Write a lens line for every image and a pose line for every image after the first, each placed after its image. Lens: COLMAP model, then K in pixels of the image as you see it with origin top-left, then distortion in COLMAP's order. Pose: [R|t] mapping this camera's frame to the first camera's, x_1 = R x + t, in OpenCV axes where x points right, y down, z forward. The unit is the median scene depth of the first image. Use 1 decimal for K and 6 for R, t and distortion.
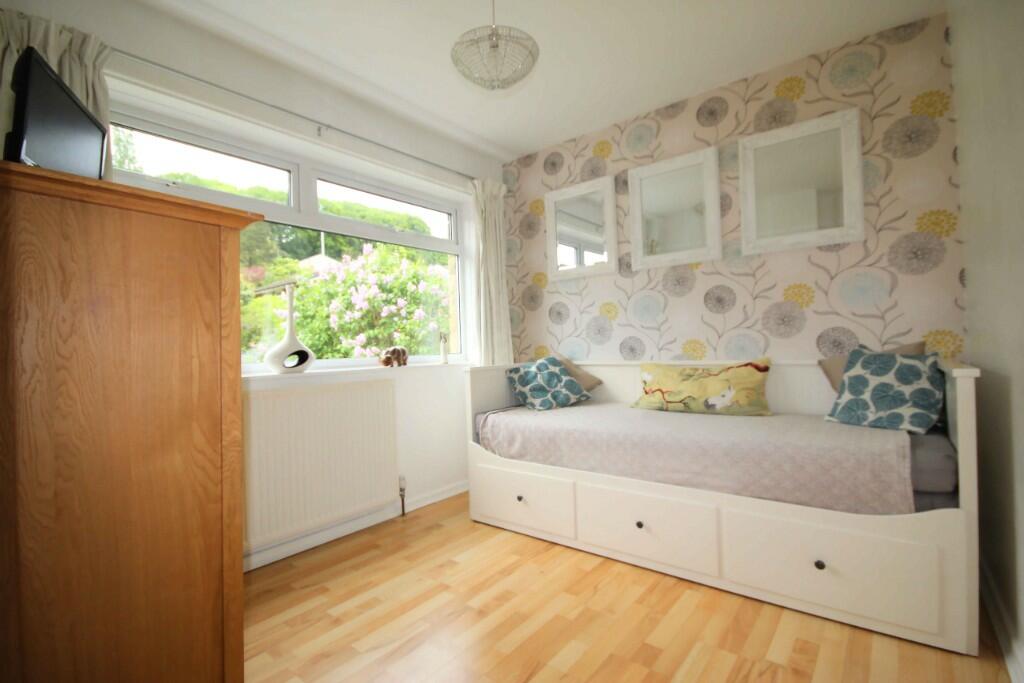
lens RADIAL K [[473.7, 0, 515.2], [0, 473.7, 344.4], [0, 0, 1]] dist [0.014869, -0.013285]
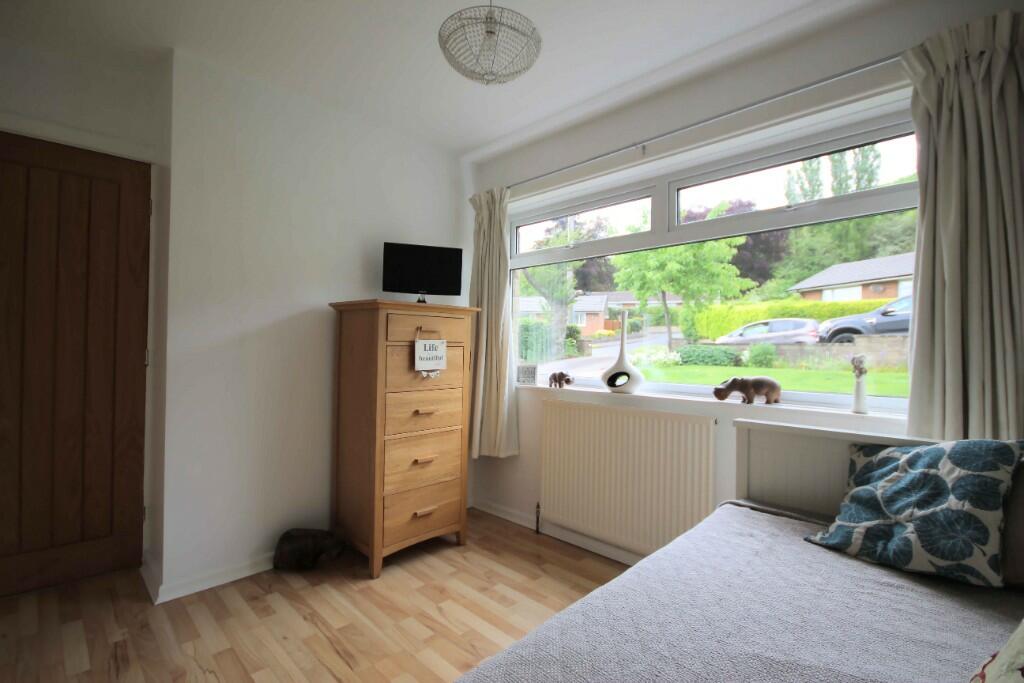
lens RADIAL K [[473.7, 0, 515.2], [0, 473.7, 344.4], [0, 0, 1]] dist [0.014869, -0.013285]
pose [[-0.107416, 0.021337, -0.993985, 0.758716], [-0.003556, 0.999755, 0.021845, -0.086531], [0.994208, 0.005881, -0.107314, 1.071312]]
